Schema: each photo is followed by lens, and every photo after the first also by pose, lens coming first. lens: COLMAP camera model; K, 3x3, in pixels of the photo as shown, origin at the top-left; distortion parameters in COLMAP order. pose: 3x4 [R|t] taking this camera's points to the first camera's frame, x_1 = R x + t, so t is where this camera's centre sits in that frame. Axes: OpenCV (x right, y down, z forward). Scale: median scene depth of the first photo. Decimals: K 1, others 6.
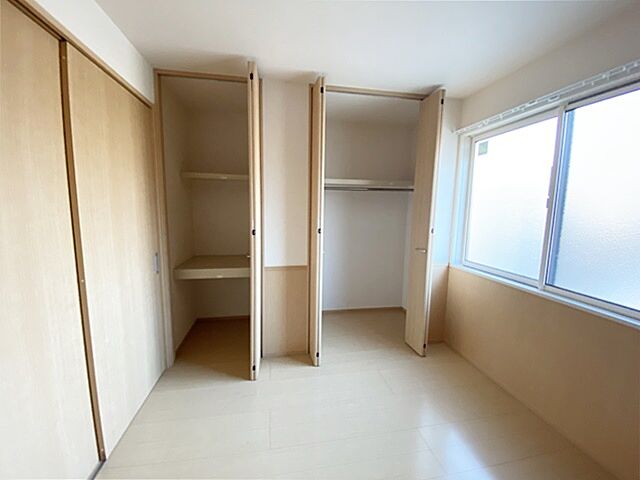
lens RADIAL K [[262.0, 0, 320.0], [0, 262.0, 240.0], [0, 0, 1]] dist [0.037806, -0.029902]
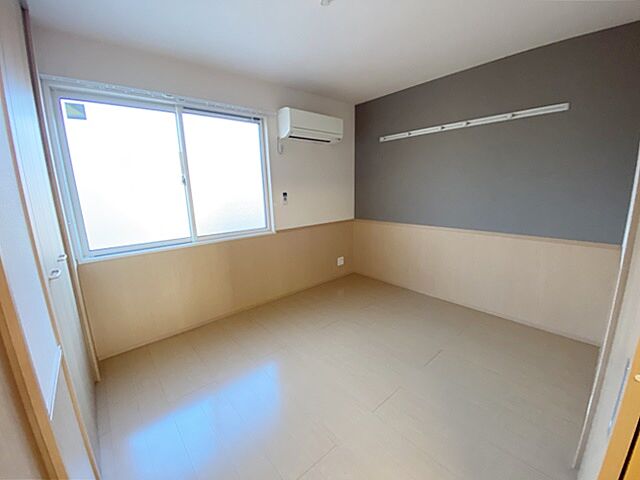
lens RADIAL K [[262.0, 0, 320.0], [0, 262.0, 240.0], [0, 0, 1]] dist [0.037806, -0.029902]
pose [[-0.504395, -0.178058, 0.844915, -0.557336], [0.126925, 0.952589, 0.276521, -0.097436], [-0.854094, 0.246717, -0.457881, 0.857601]]
